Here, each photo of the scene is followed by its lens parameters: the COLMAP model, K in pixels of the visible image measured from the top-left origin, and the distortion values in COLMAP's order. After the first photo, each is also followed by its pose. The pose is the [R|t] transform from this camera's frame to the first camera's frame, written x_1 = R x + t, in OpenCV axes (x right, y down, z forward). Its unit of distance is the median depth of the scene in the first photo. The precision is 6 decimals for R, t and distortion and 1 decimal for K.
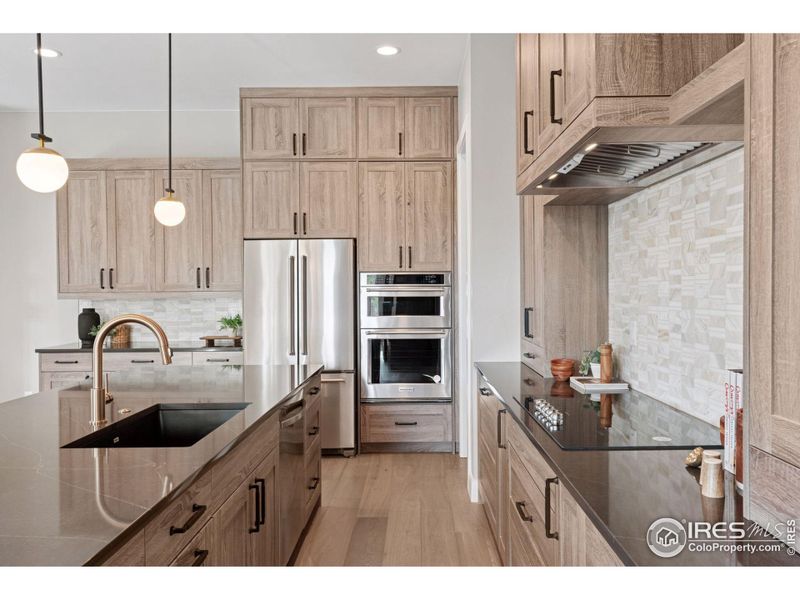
lens RADIAL K [[628.8, 0, 419.1], [0, 628.8, 293.6], [0, 0, 1]] dist [0.005716, -0.001038]
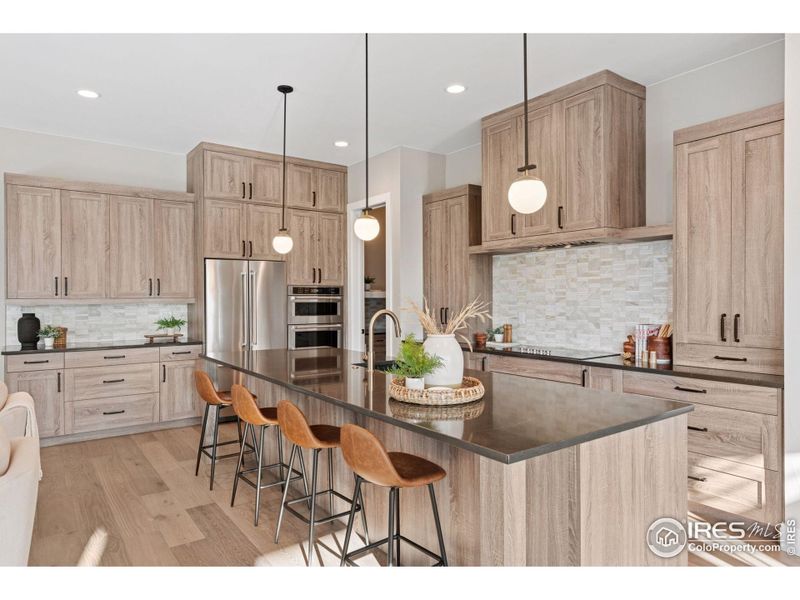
lens RADIAL K [[513.2, 0, 398.5], [0, 513.2, 297.8], [0, 0, 1]] dist [0.003846, 0.003655]
pose [[0.813098, 0.006429, 0.582092, -0.568158], [0.000088, 0.999938, -0.011166, 0.007336], [-0.582127, 0.009130, 0.813046, -0.094940]]
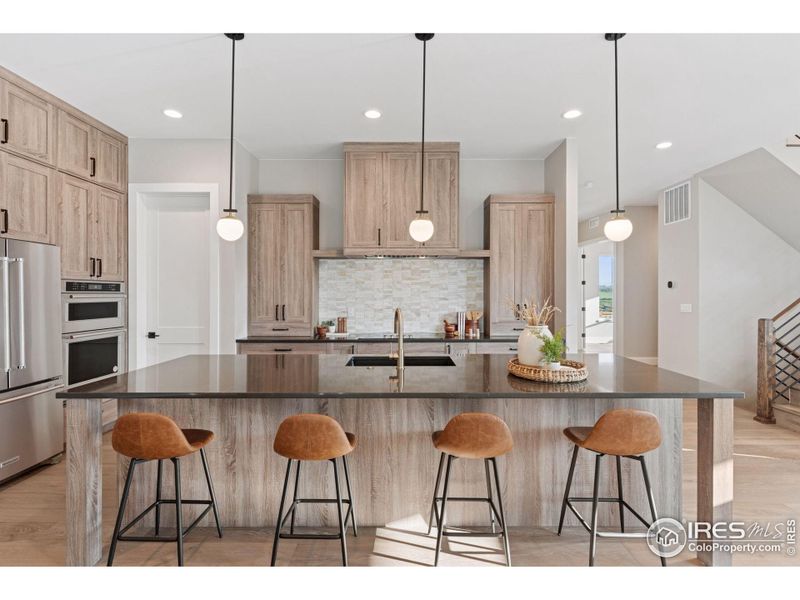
lens RADIAL K [[378.7, 0, 398.4], [0, 378.7, 291.9], [0, 0, 1]] dist [-0.001989, 0.001821]
pose [[0.007445, 0.009608, 0.999926, -0.703440], [0.010231, 0.999901, -0.009684, -0.001917], [-0.999920, 0.010303, 0.007346, 0.444642]]
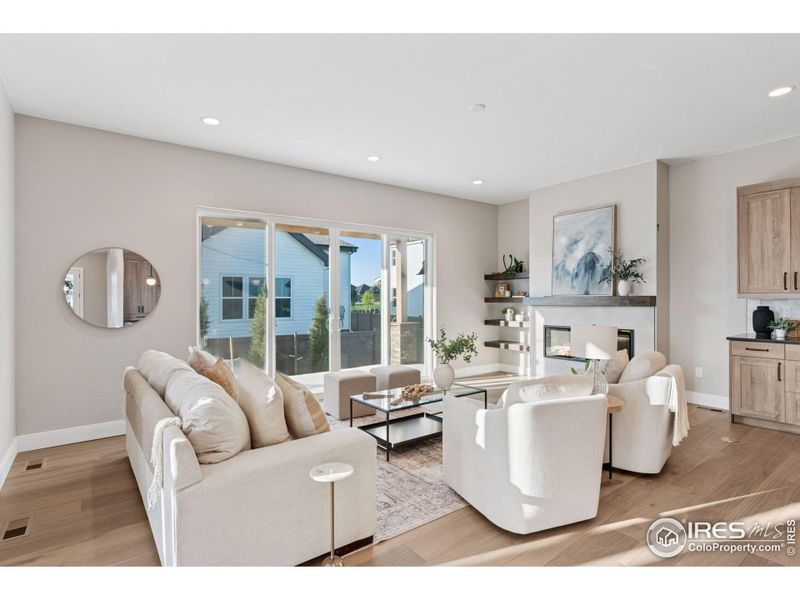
lens RADIAL K [[421.2, 0, 400.5], [0, 421.2, 299.5], [0, 0, 1]] dist [0.002671, 0.002136]
pose [[0.598007, 0.007107, -0.801459, -0.315236], [-0.002566, 0.999973, 0.006953, 0.007189], [0.801487, -0.002101, 0.598009, -0.048749]]
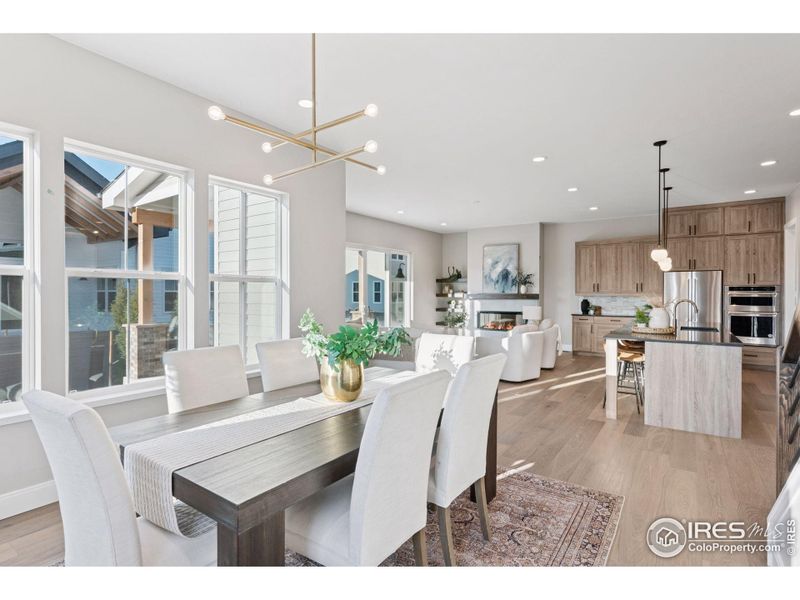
lens RADIAL K [[413.7, 0, 398.7], [0, 413.7, 292.5], [0, 0, 1]] dist [-0.001693, -0.000235]
pose [[0.816577, 0.010837, -0.577135, -0.192179], [-0.014075, 0.999900, -0.001140, 0.008989], [0.577066, 0.009054, 0.816648, -0.861662]]
